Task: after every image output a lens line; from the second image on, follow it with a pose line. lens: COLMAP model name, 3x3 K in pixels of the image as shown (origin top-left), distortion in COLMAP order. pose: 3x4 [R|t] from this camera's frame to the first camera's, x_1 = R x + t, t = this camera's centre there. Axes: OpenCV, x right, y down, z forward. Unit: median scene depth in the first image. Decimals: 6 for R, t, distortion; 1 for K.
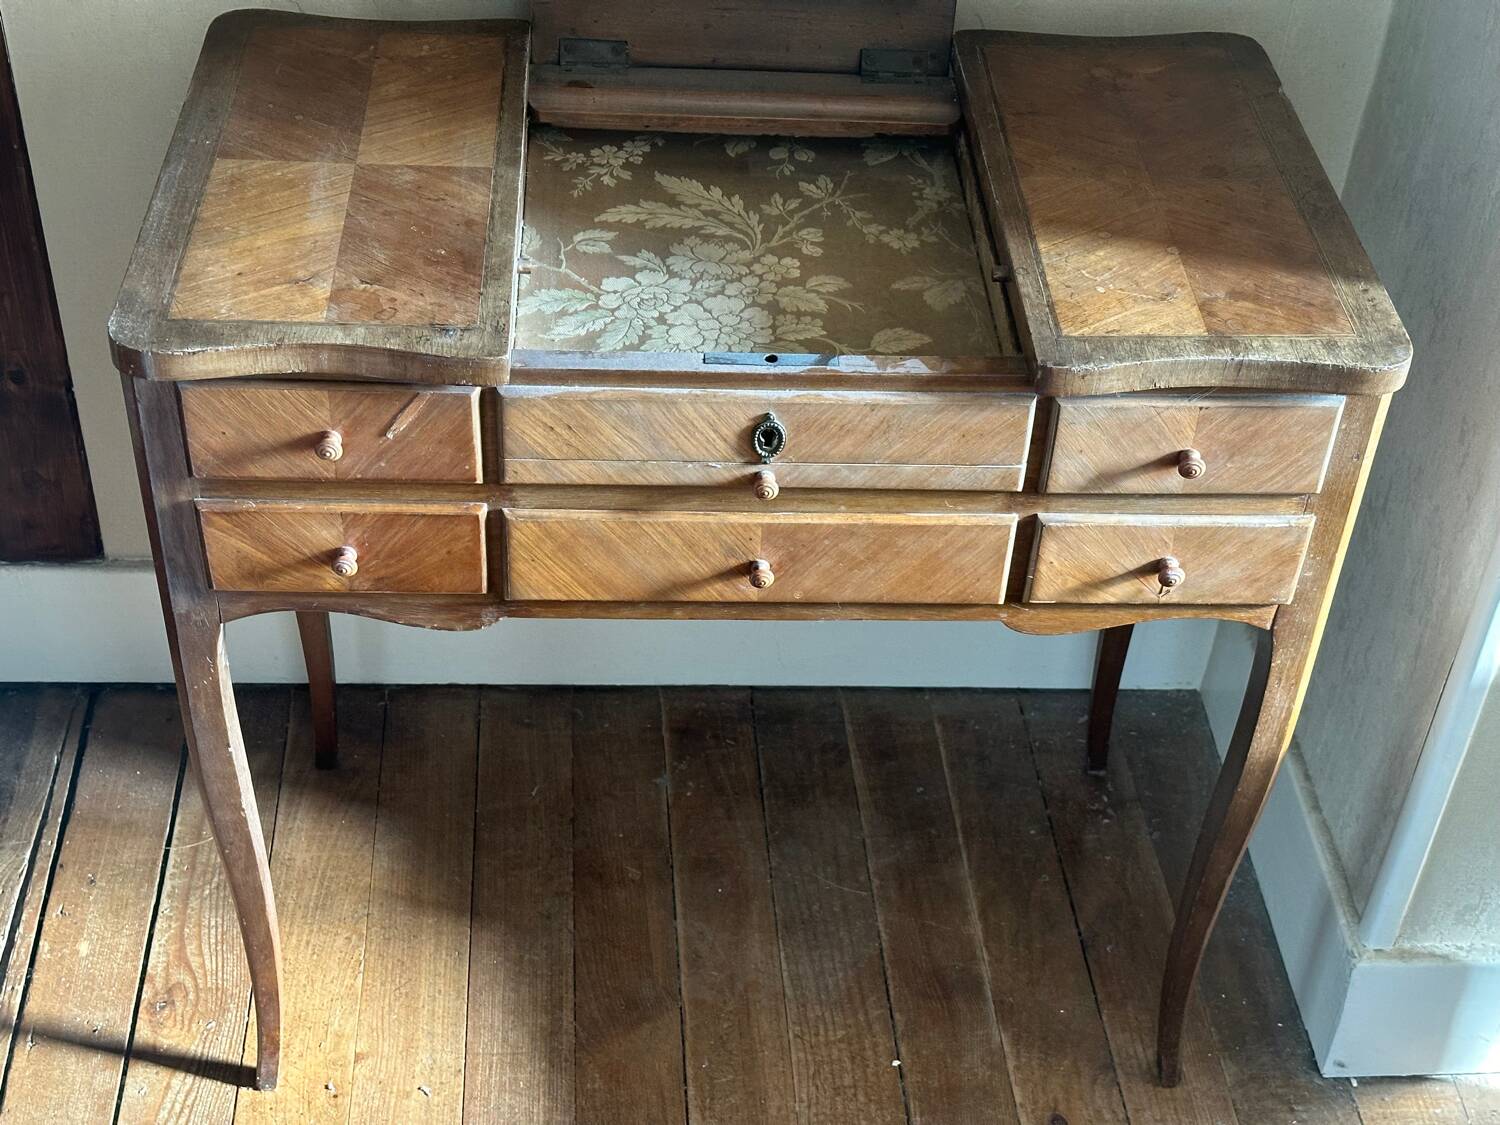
lens RADIAL K [[2098.4, 0, 752.5], [0, 2098.4, 549.1], [0, 0, 1]] dist [0.110919, 0.000000]
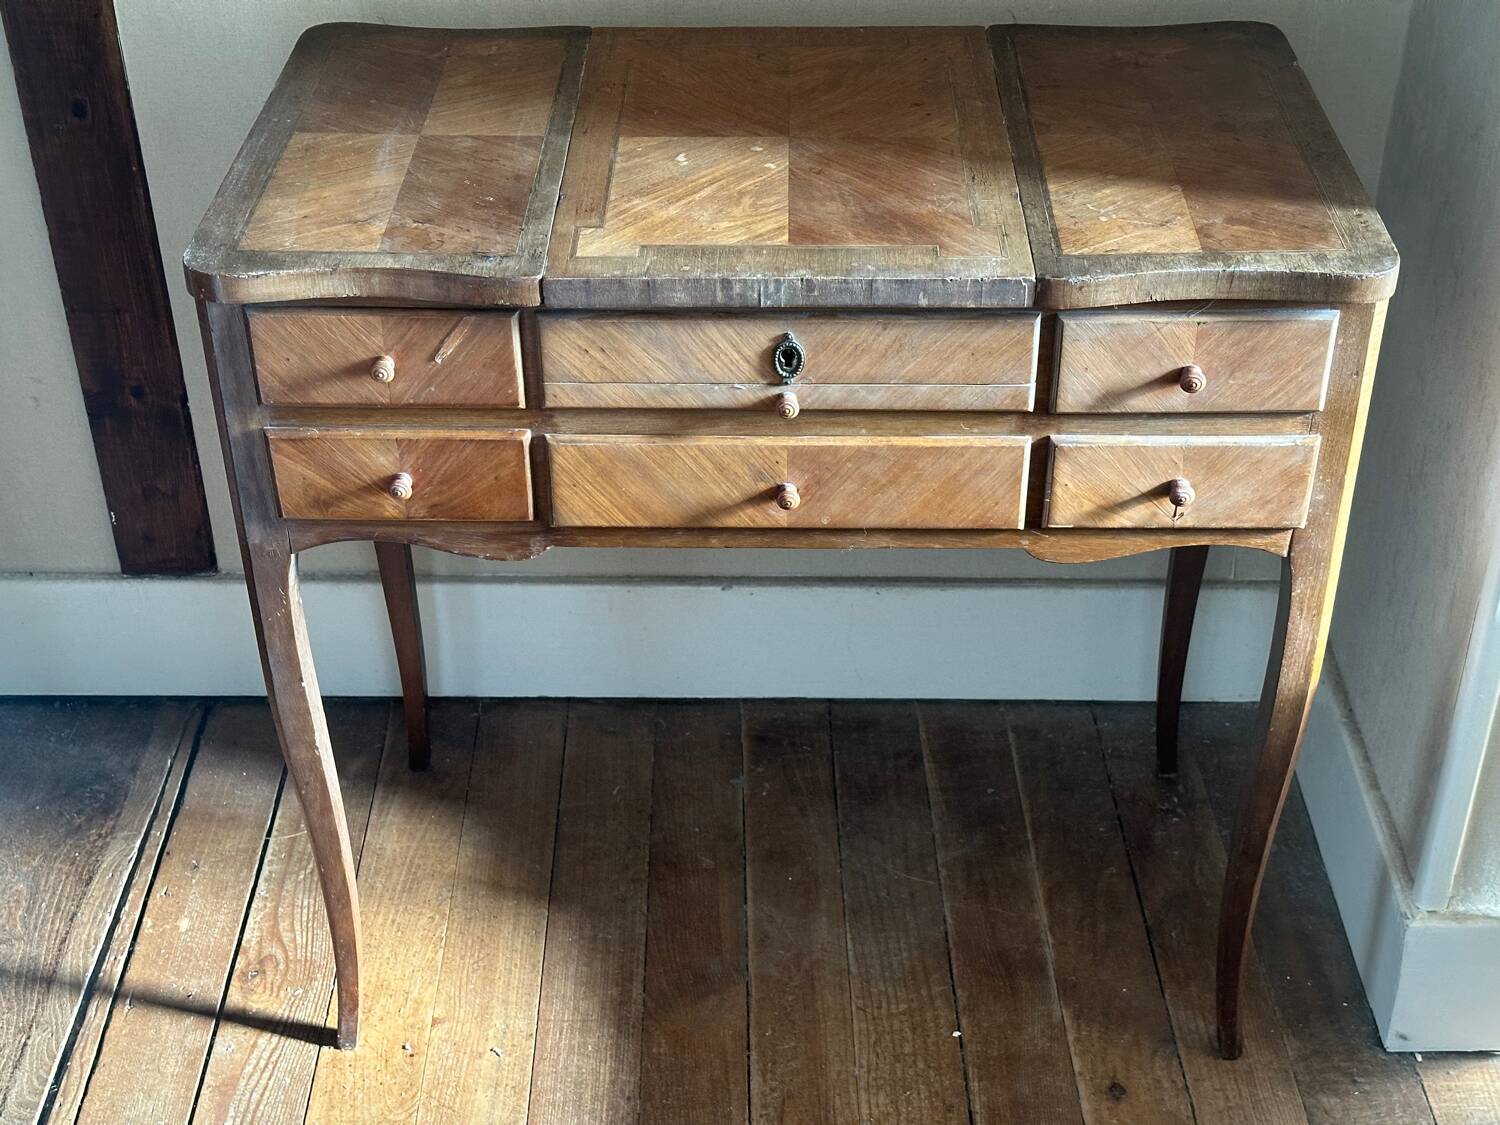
lens RADIAL K [[2098.4, 0, 759.4], [0, 2098.4, 545.1], [0, 0, 1]] dist [0.110919, 0.000000]
pose [[0.996946, -0.011246, -0.077275, 0.055589], [0.003928, 0.995544, -0.094211, 0.106392], [0.077991, 0.093620, 0.992549, -0.039103]]
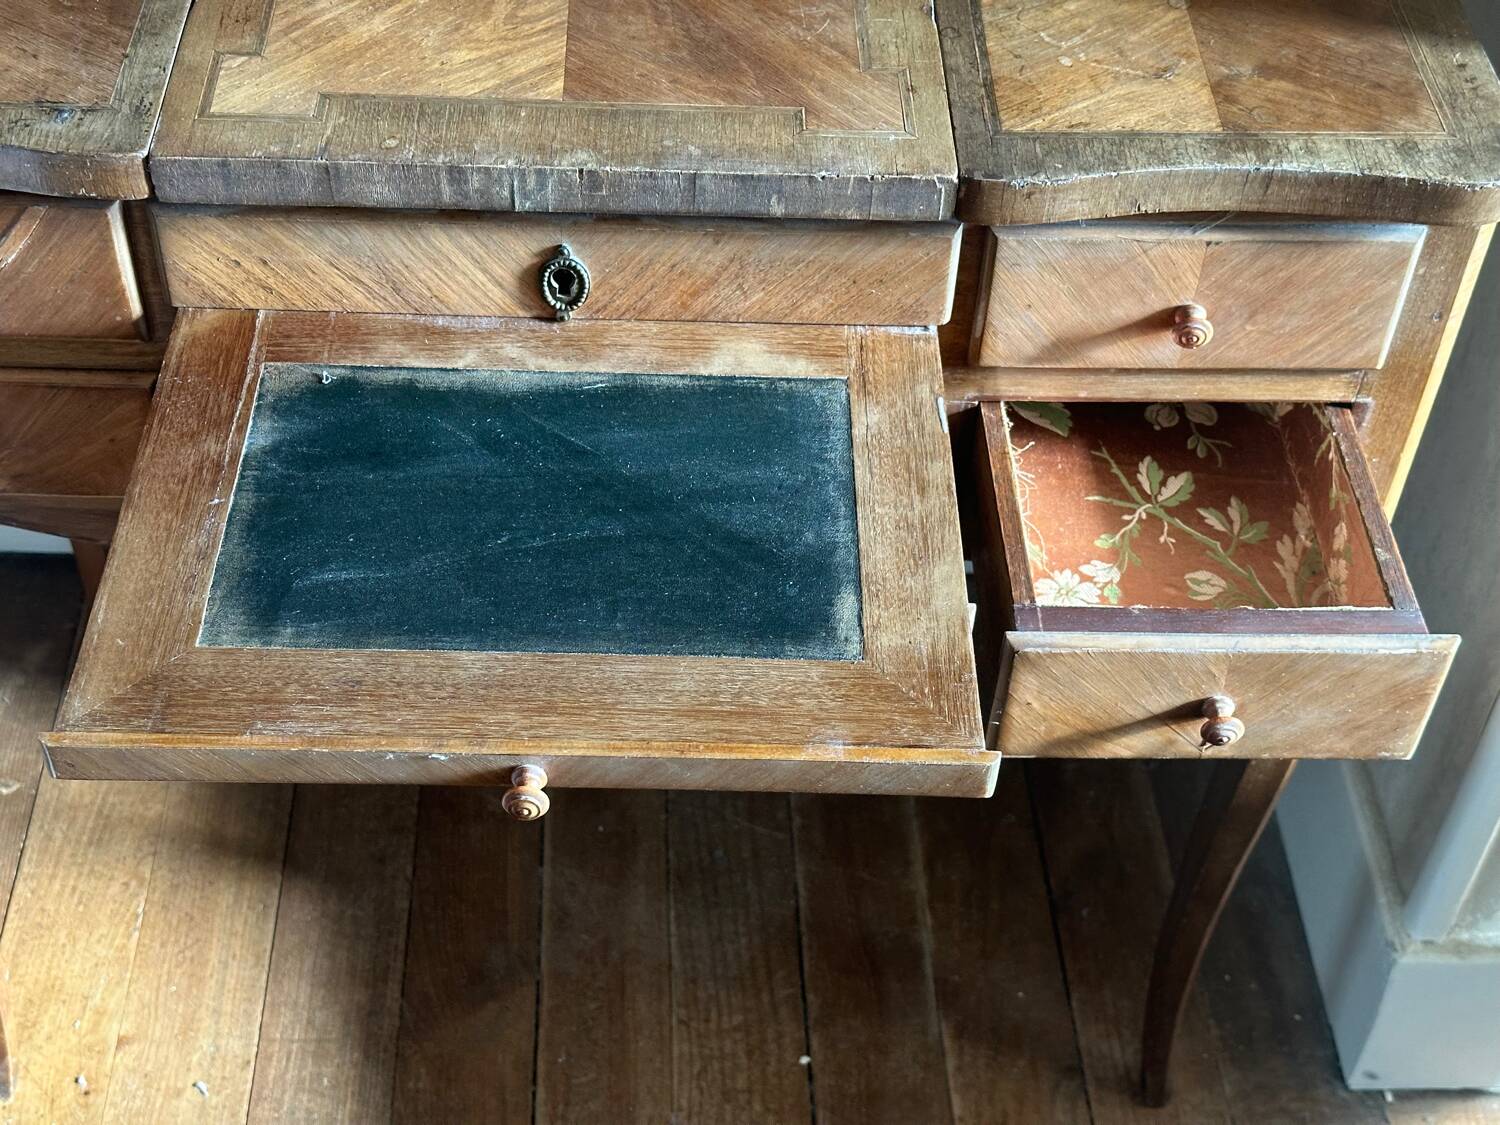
lens RADIAL K [[2098.4, 0, 740.1], [0, 2098.4, 552.2], [0, 0, 1]] dist [0.110919, 0.000000]
pose [[0.999537, 0.016074, -0.025817, 0.062301], [-0.013311, 0.994503, 0.103862, -0.027759], [0.027345, -0.103471, 0.994257, 0.238910]]
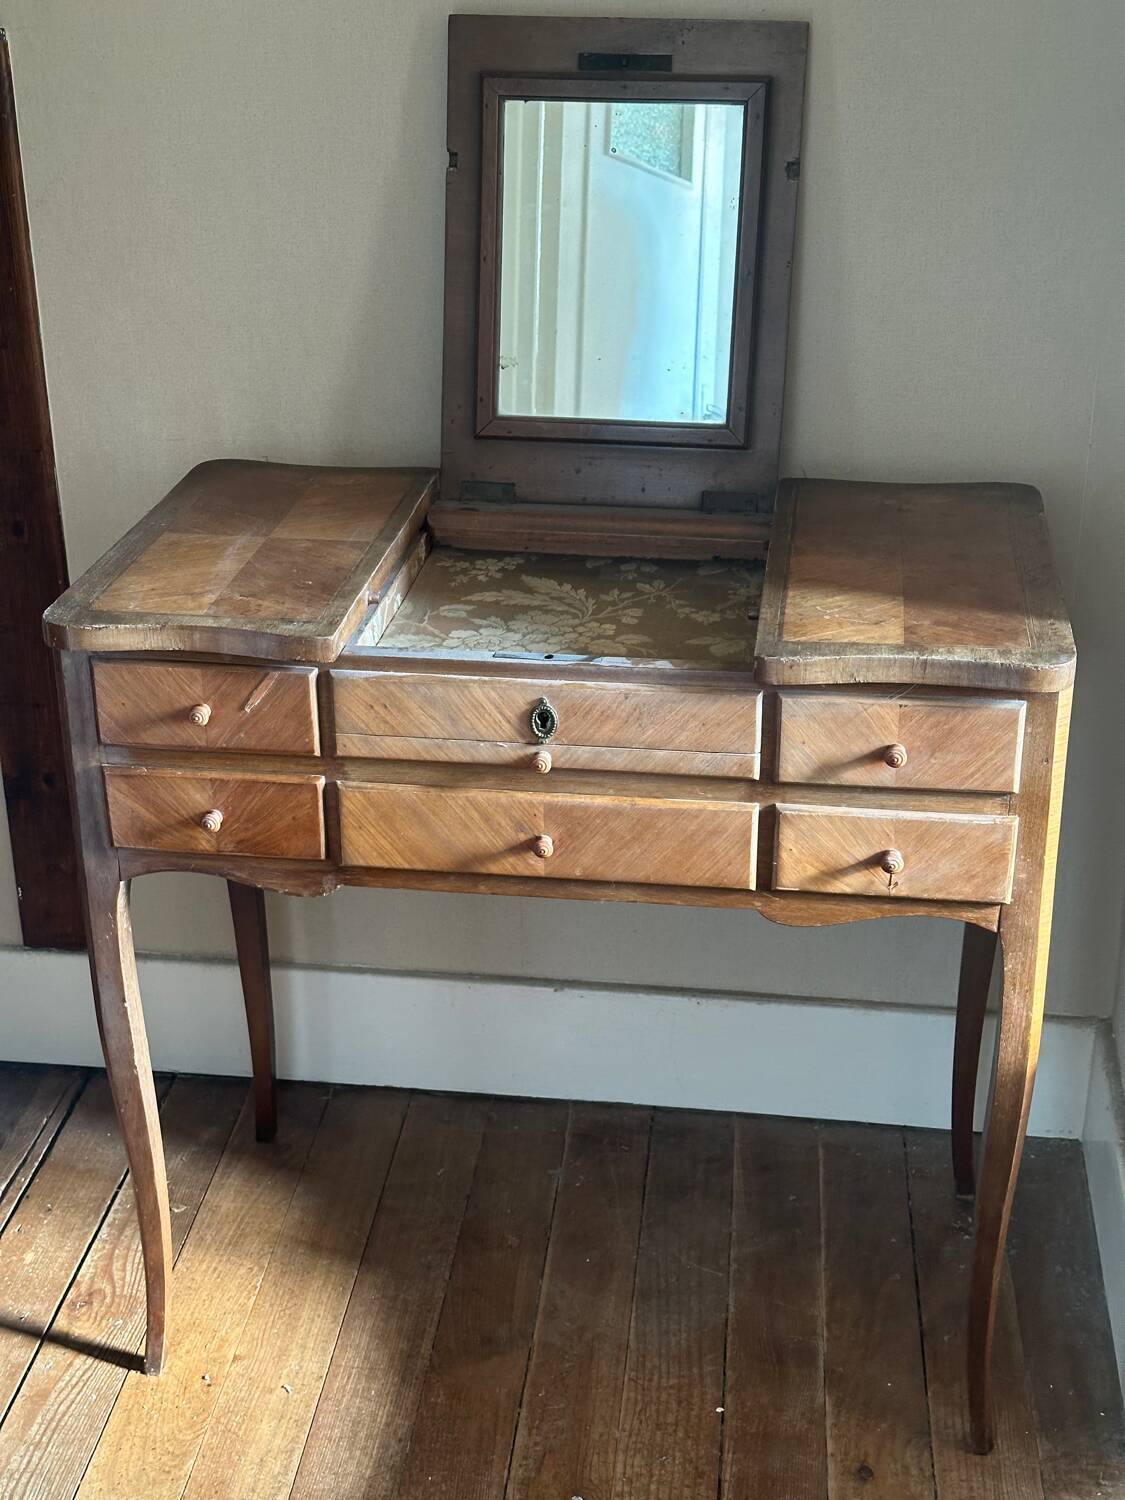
lens RADIAL K [[2098.4, 0, 551.8], [0, 2098.4, 721.9], [0, 0, 1]] dist [0.110919, 0.000000]
pose [[0.981441, 0.021277, -0.190579, 0.184607], [-0.072636, 0.961021, -0.266763, 0.205955], [0.177475, 0.275655, 0.944731, -0.119816]]
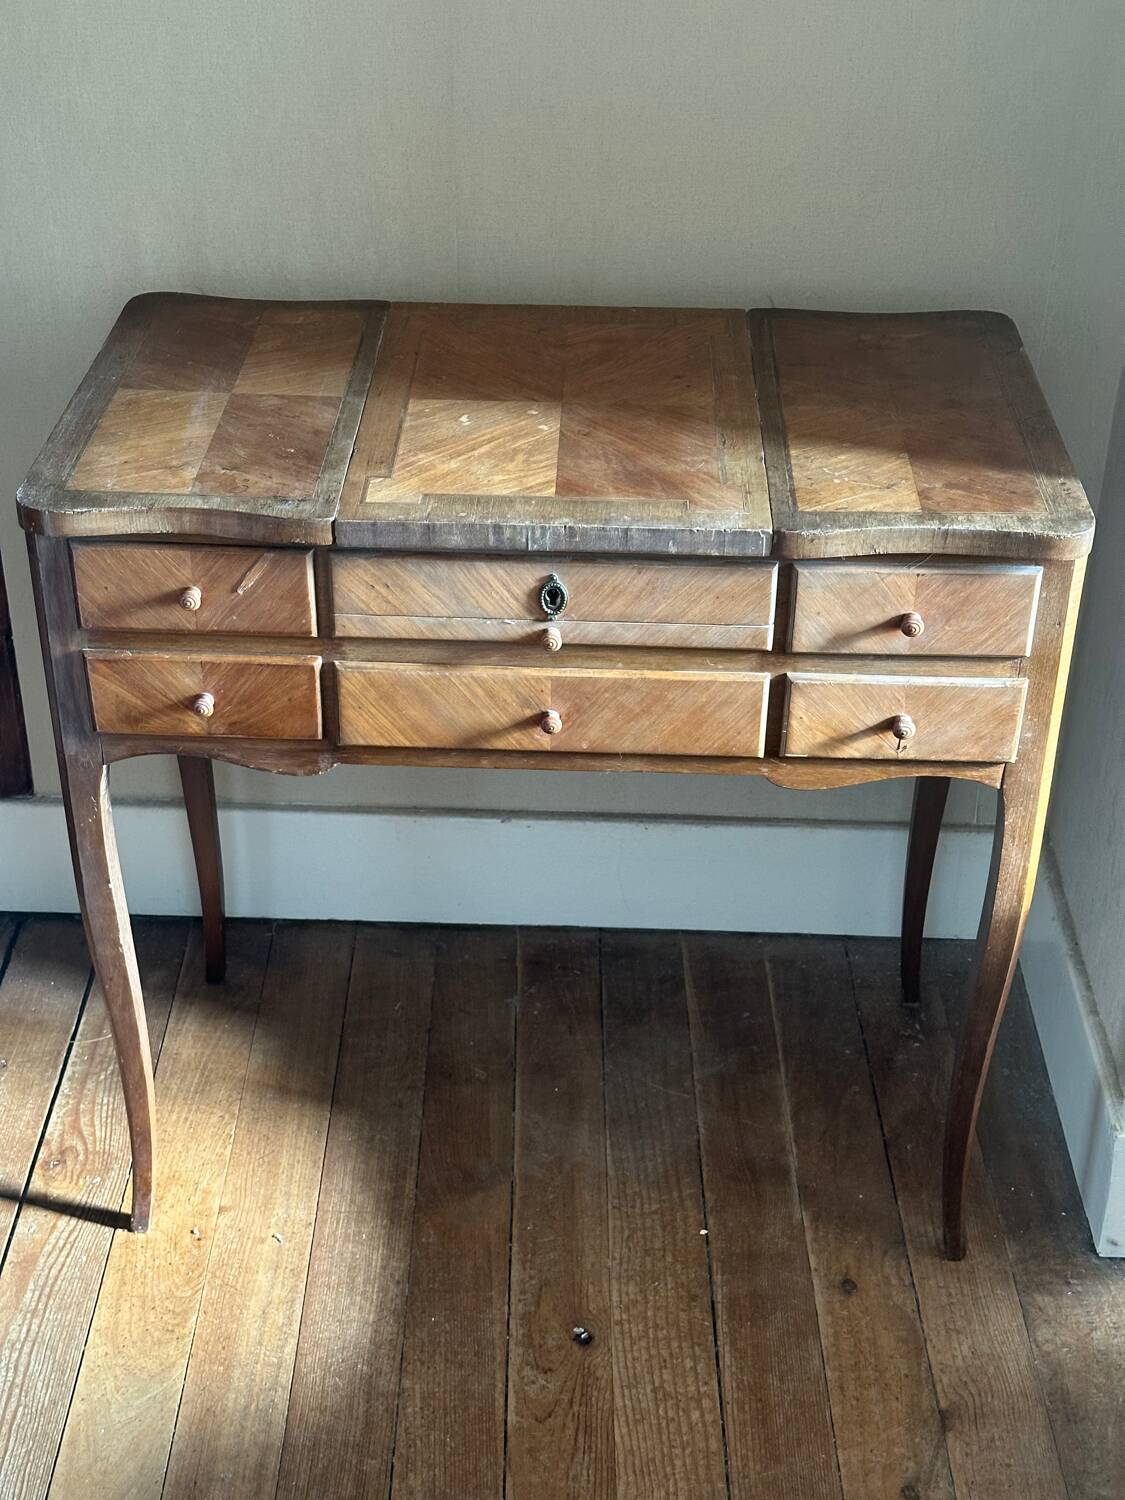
lens RADIAL K [[2098.4, 0, 565.3], [0, 2098.4, 742.1], [0, 0, 1]] dist [0.110919, 0.000000]
pose [[0.996794, 0.009682, -0.079423, 0.082636], [-0.020091, 0.991135, -0.131328, 0.138941], [0.077447, 0.132502, 0.988152, -0.127231]]
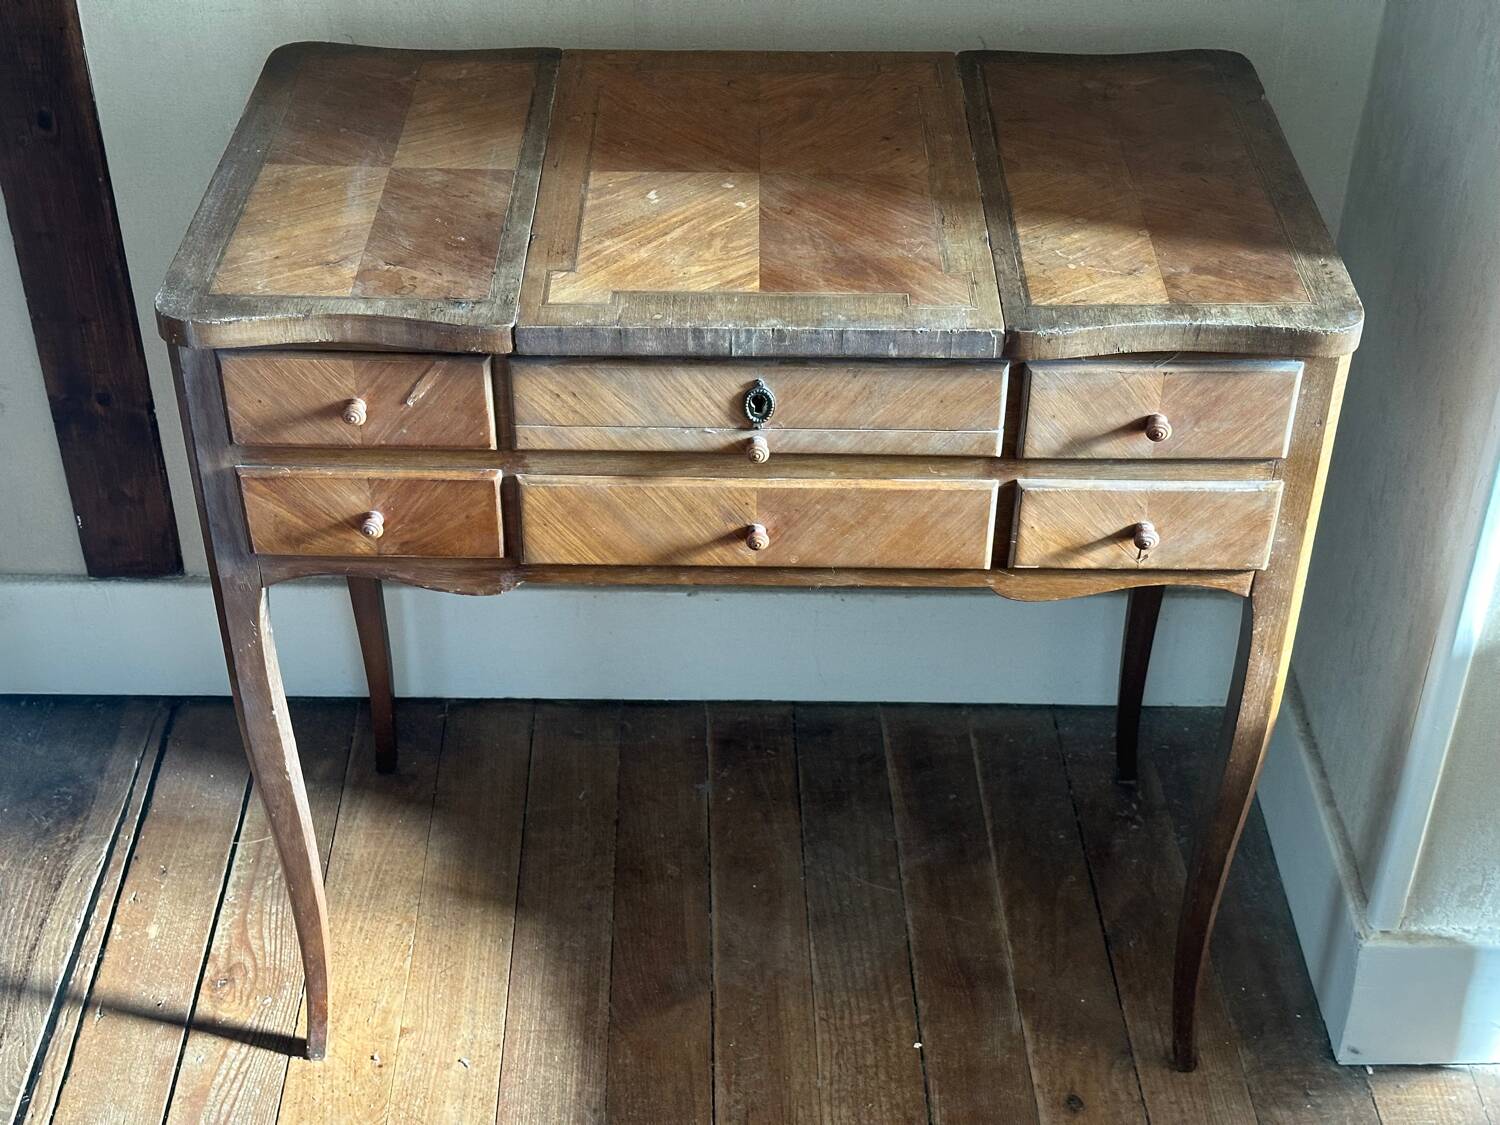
lens RADIAL K [[2098.4, 0, 747.9], [0, 2098.4, 549.4], [0, 0, 1]] dist [0.110919, 0.000000]
pose [[0.997980, -0.003152, -0.063456, 0.052377], [-0.000658, 0.998202, -0.059934, 0.064232], [0.063531, 0.059855, 0.996183, -0.050030]]
